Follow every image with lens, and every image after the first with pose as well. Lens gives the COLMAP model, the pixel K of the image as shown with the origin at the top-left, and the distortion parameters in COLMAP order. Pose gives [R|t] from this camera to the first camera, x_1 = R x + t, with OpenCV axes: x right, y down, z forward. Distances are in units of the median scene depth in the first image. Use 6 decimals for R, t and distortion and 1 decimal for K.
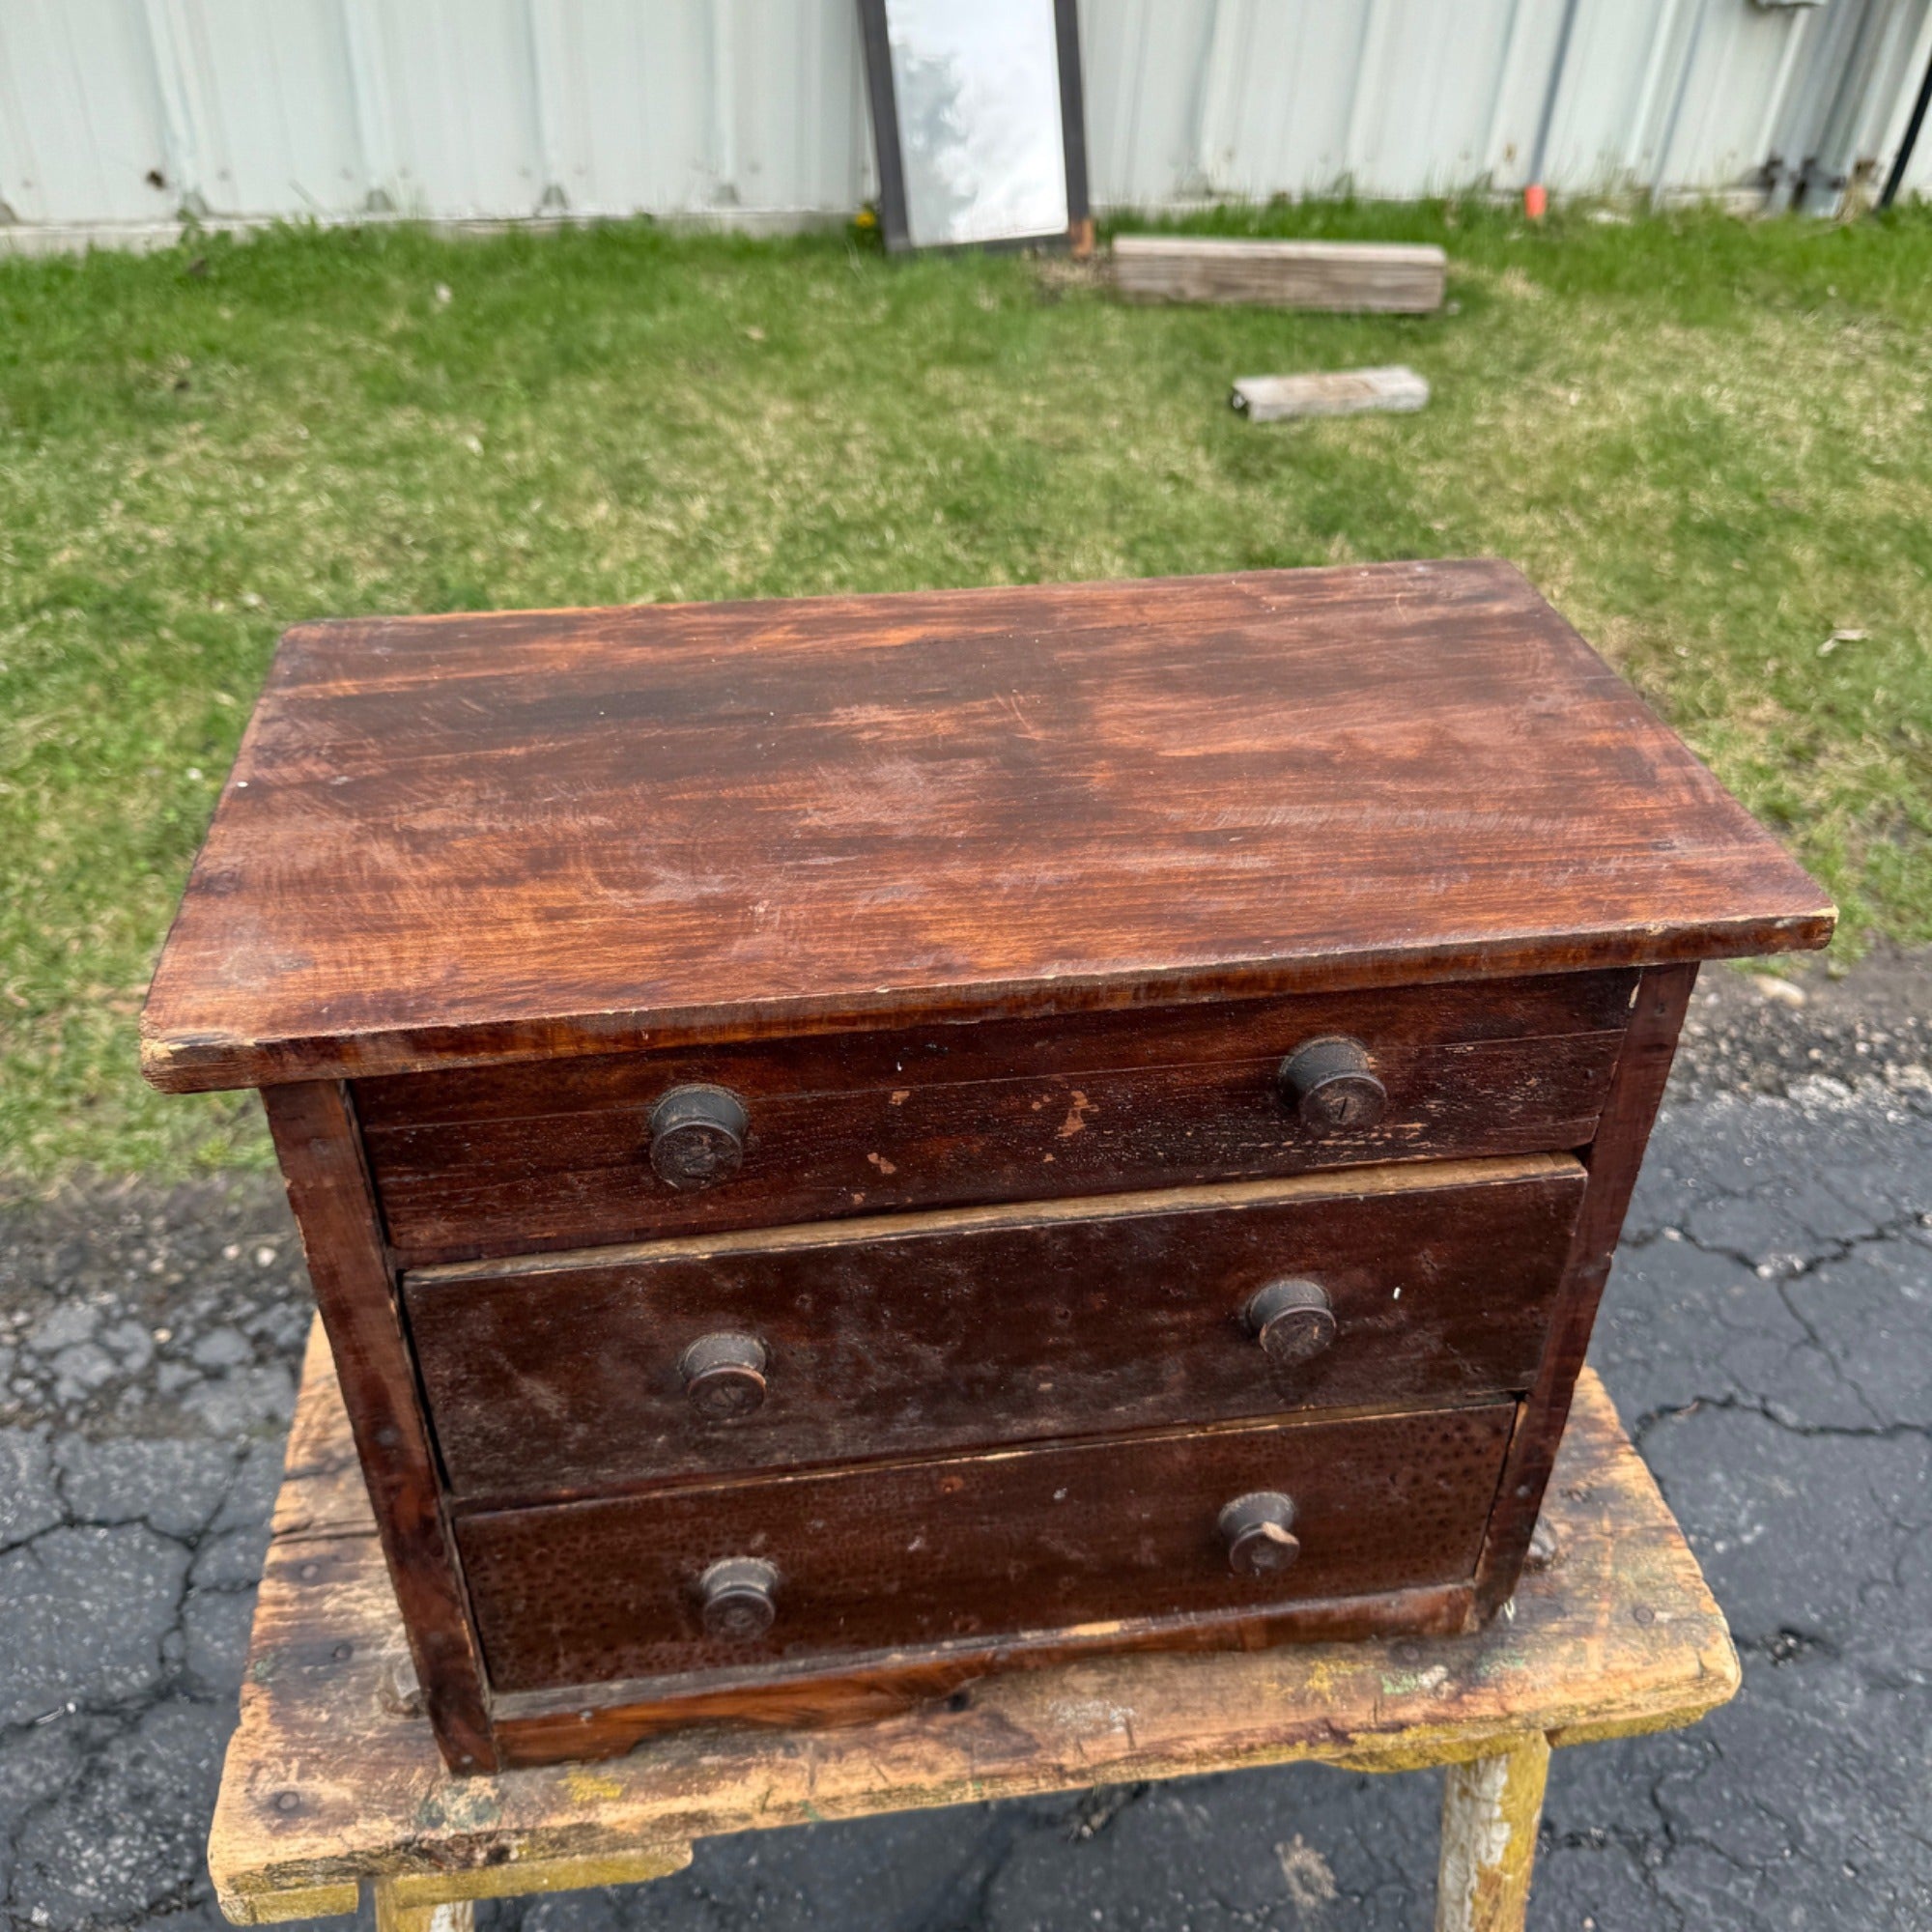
lens RADIAL K [[1904.5, 0, 960.6], [0, 1904.5, 988.0], [0, 0, 1]] dist [-0.006555, 0.000000]
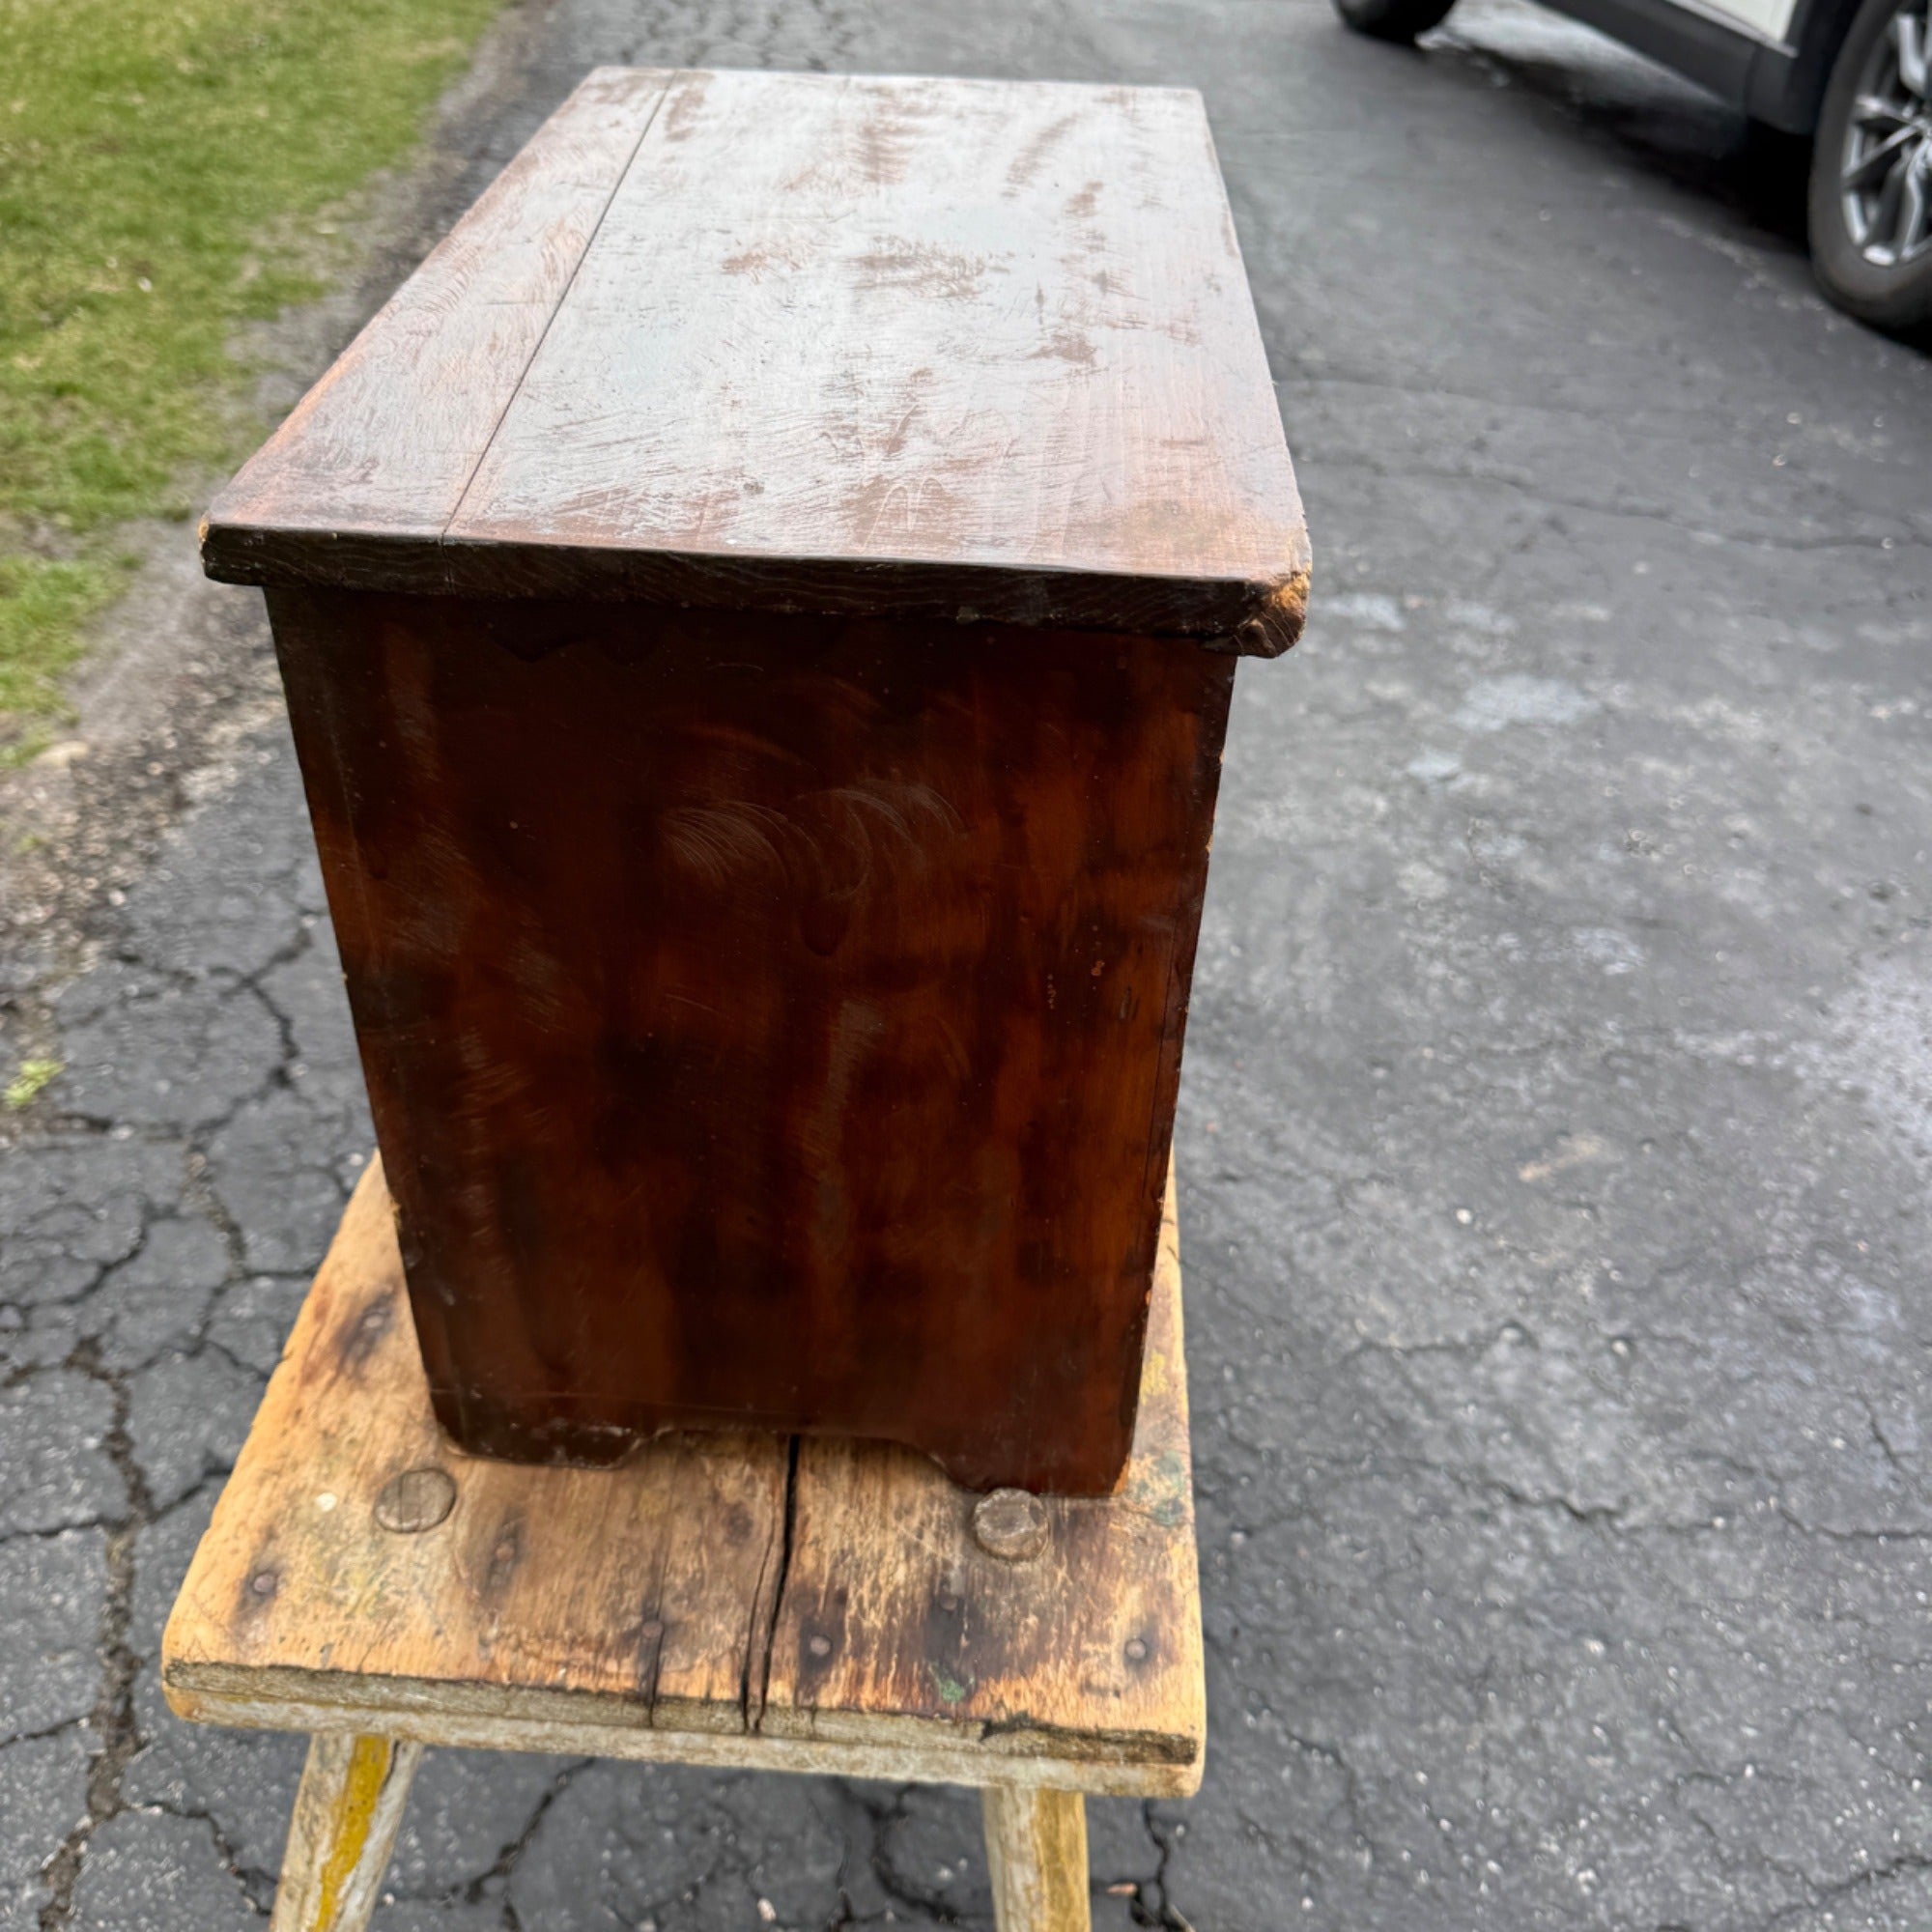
lens RADIAL K [[1904.5, 0, 962.3], [0, 1904.5, 947.1], [0, 0, 1]] dist [-0.006555, 0.000000]
pose [[0.177352, -0.607781, 0.774047, -0.908897], [0.573966, 0.702780, 0.420314, -0.222631], [-0.799443, 0.369733, 0.473485, 0.576003]]
